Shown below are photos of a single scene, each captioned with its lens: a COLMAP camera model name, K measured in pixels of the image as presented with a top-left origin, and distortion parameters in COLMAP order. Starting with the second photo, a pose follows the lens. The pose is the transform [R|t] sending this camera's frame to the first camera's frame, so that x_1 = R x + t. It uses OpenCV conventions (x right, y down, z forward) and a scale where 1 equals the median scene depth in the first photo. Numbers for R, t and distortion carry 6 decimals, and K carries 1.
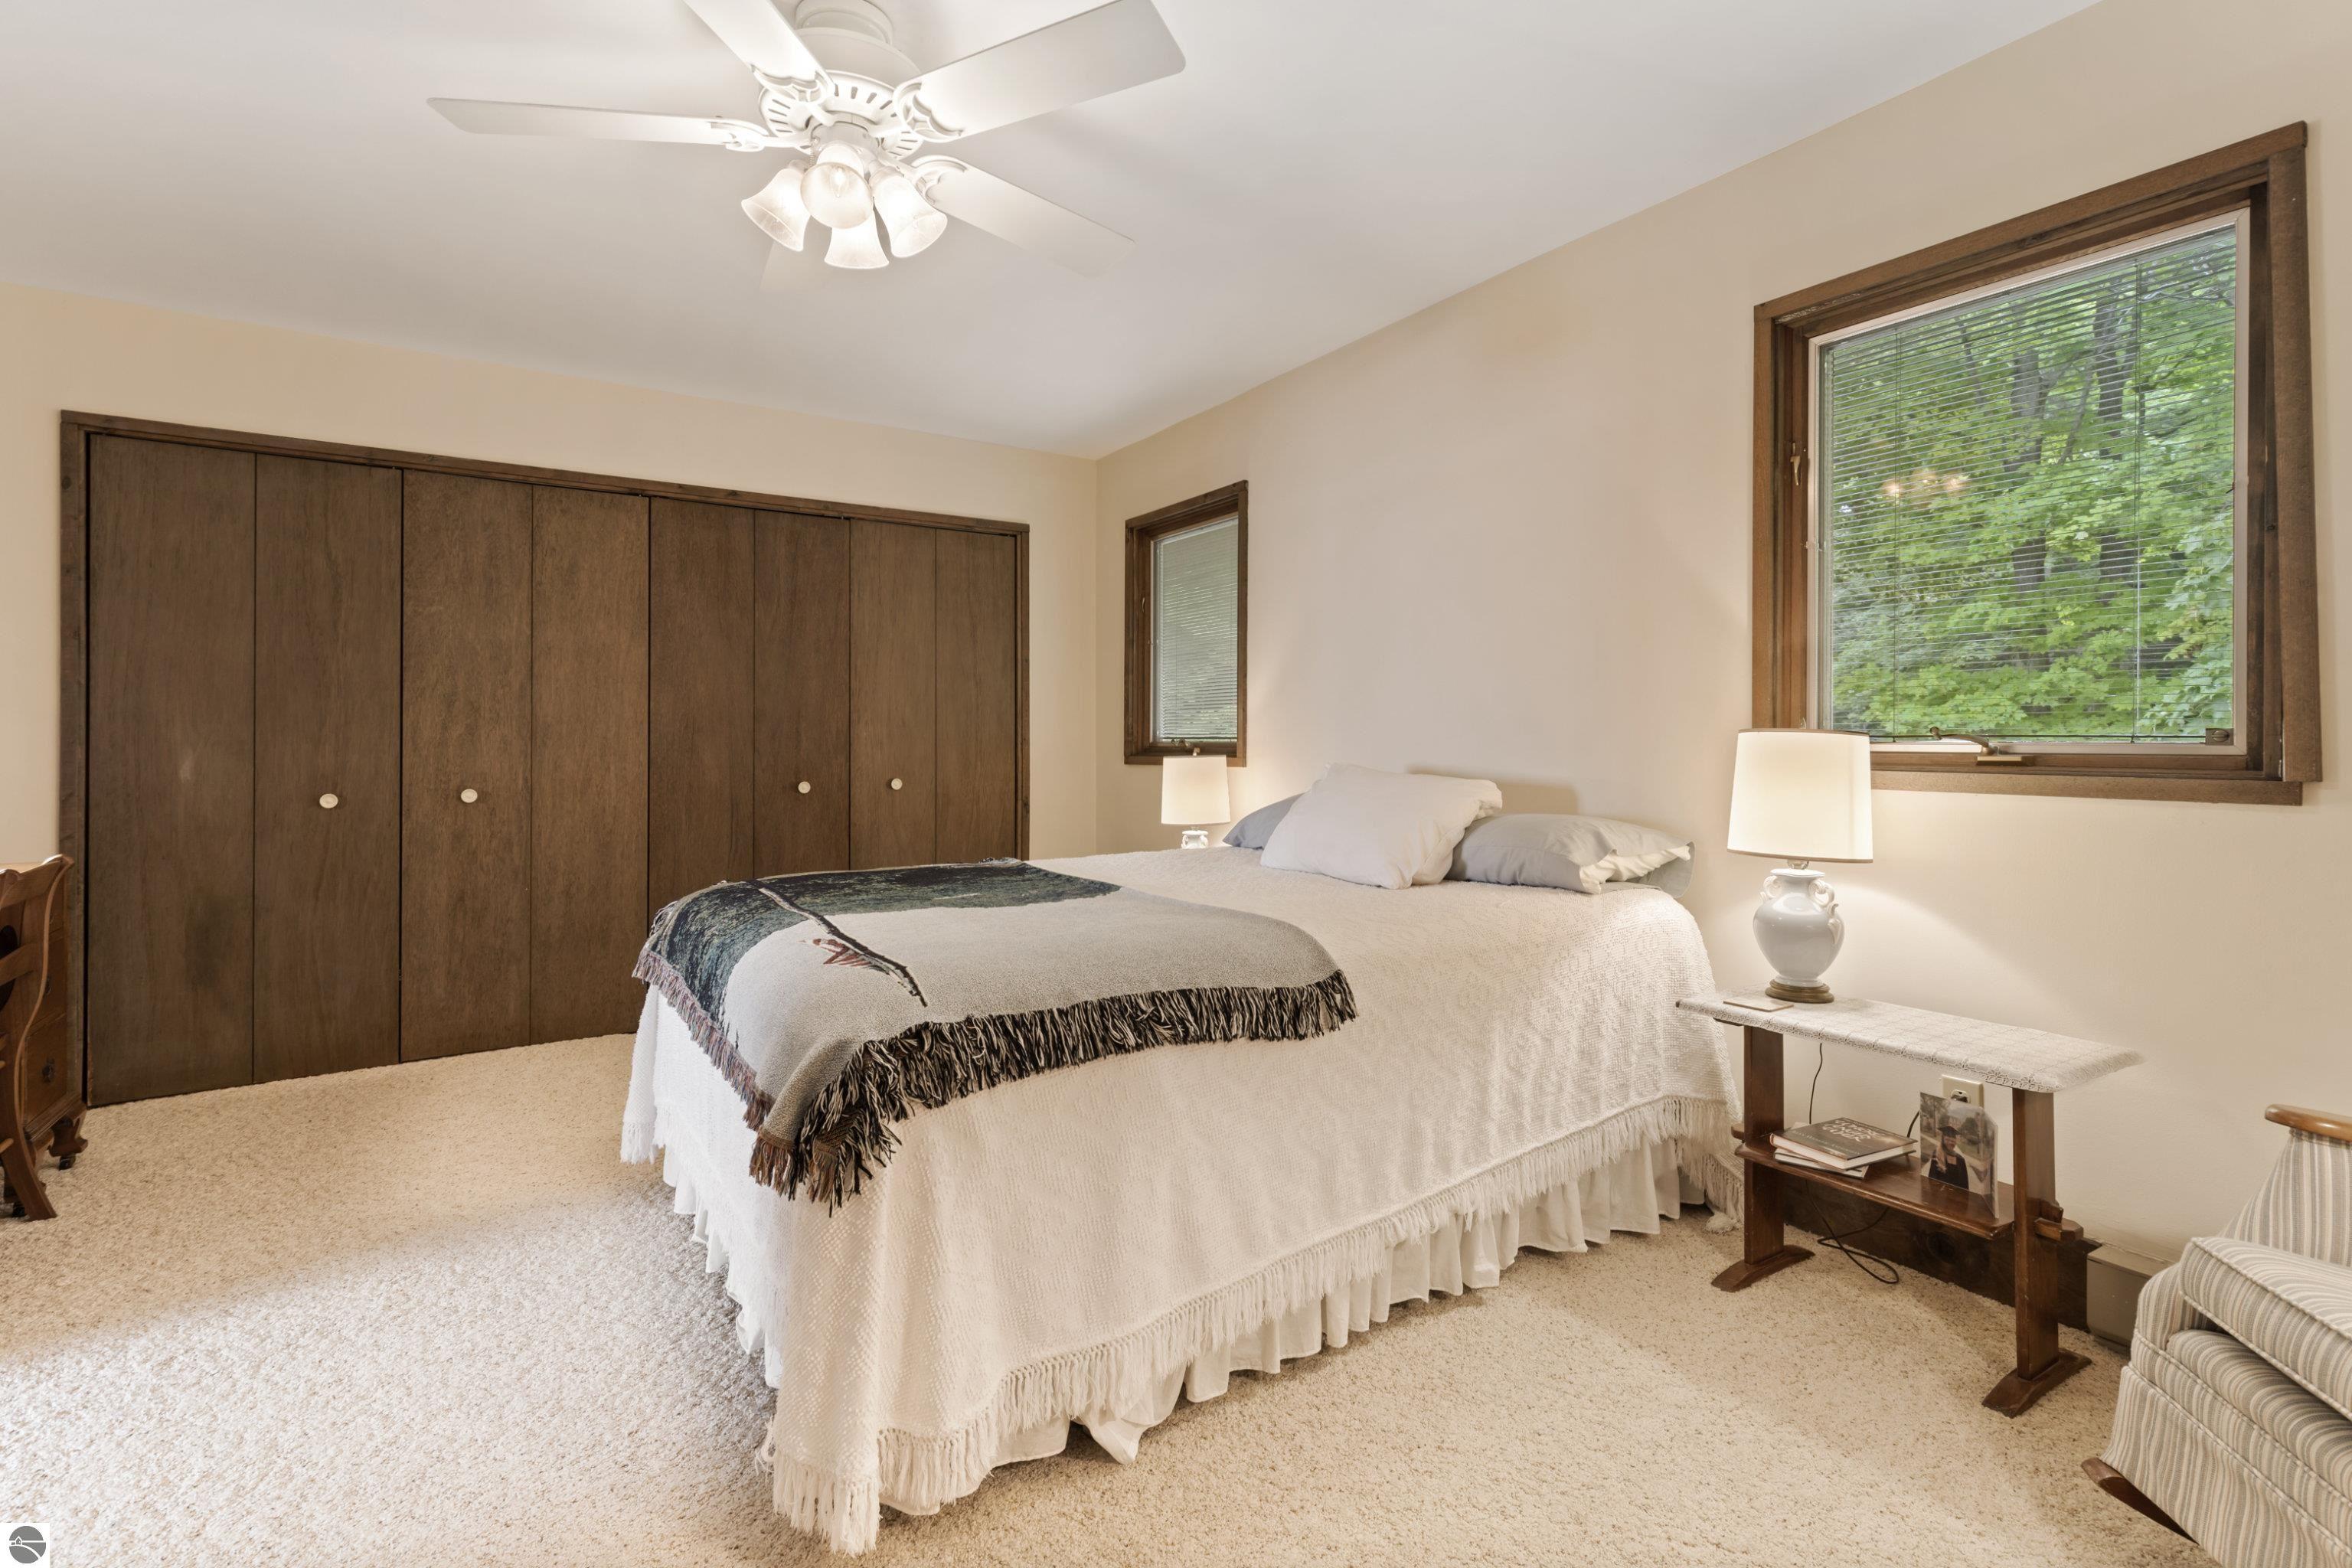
lens RADIAL K [[1107.7, 0, 1178.8], [0, 1107.7, 742.1], [0, 0, 1]] dist [0.013850, -0.001381]
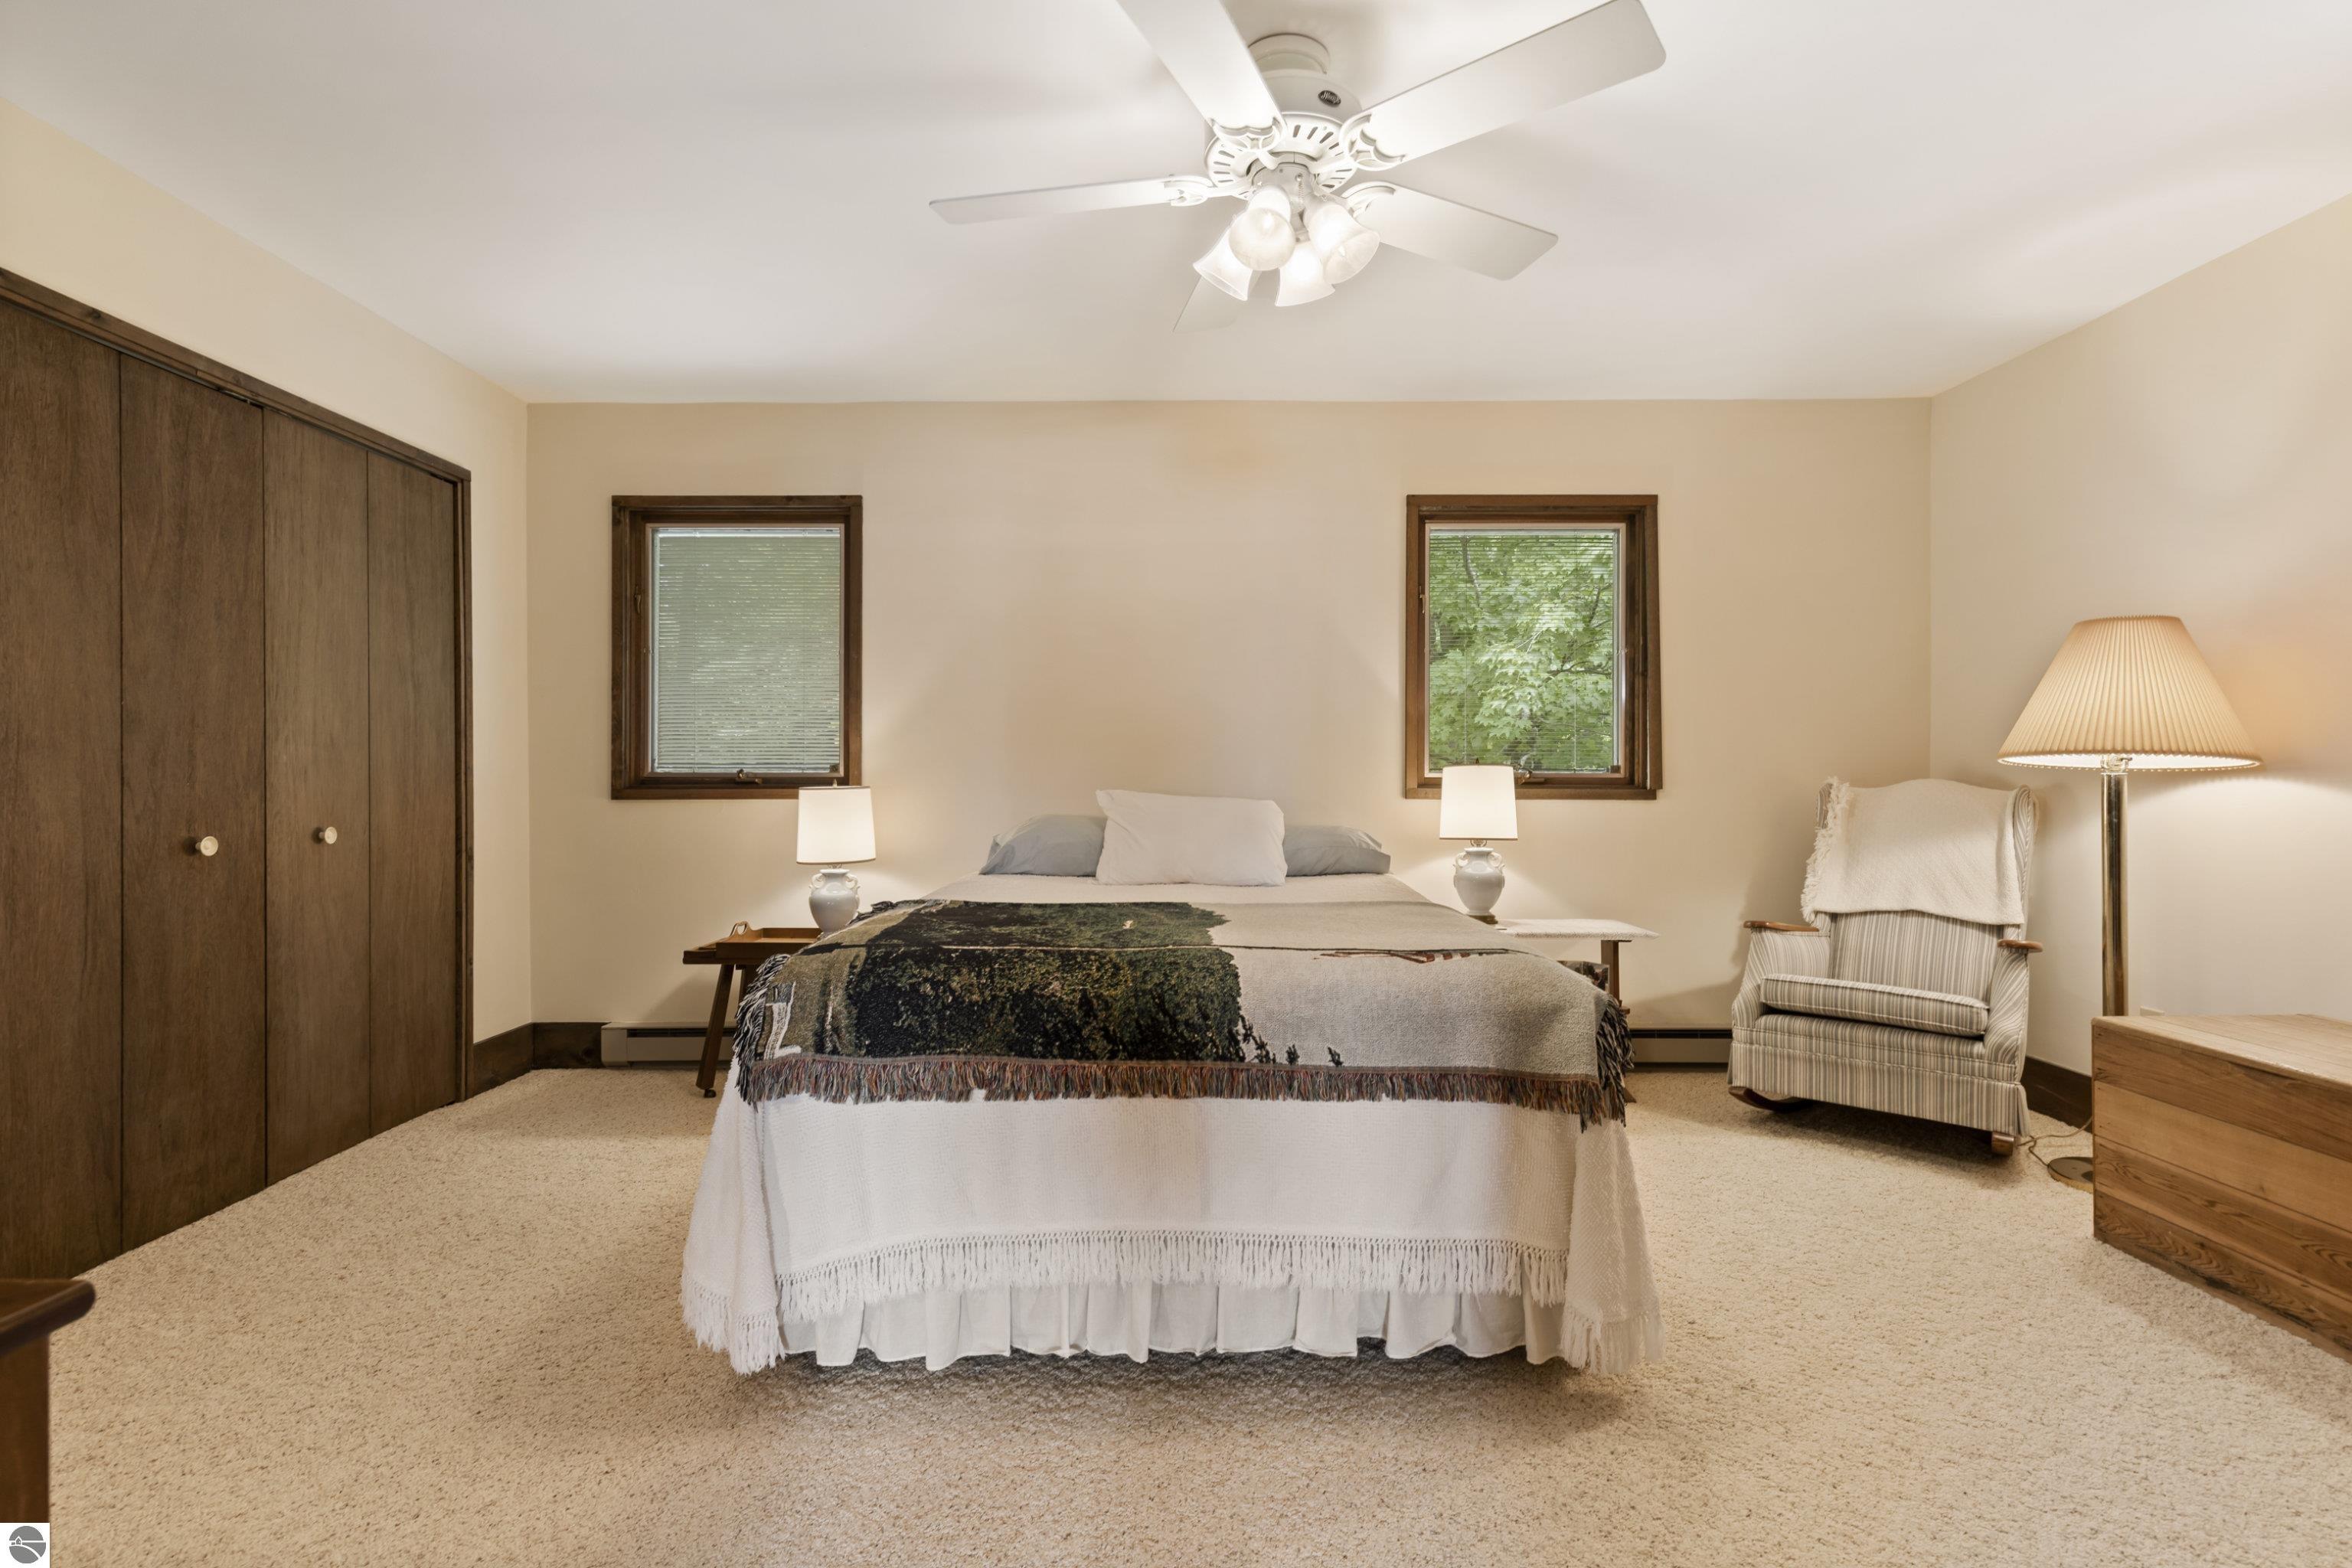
lens RADIAL K [[1107.7, 0, 1185.1], [0, 1107.7, 779.8], [0, 0, 1]] dist [0.013850, -0.001381]
pose [[0.539975, -0.002762, 0.841676, -0.552804], [0.000644, 0.999996, 0.002868, 0.004022], [-0.841681, -0.001007, 0.539975, 0.238678]]
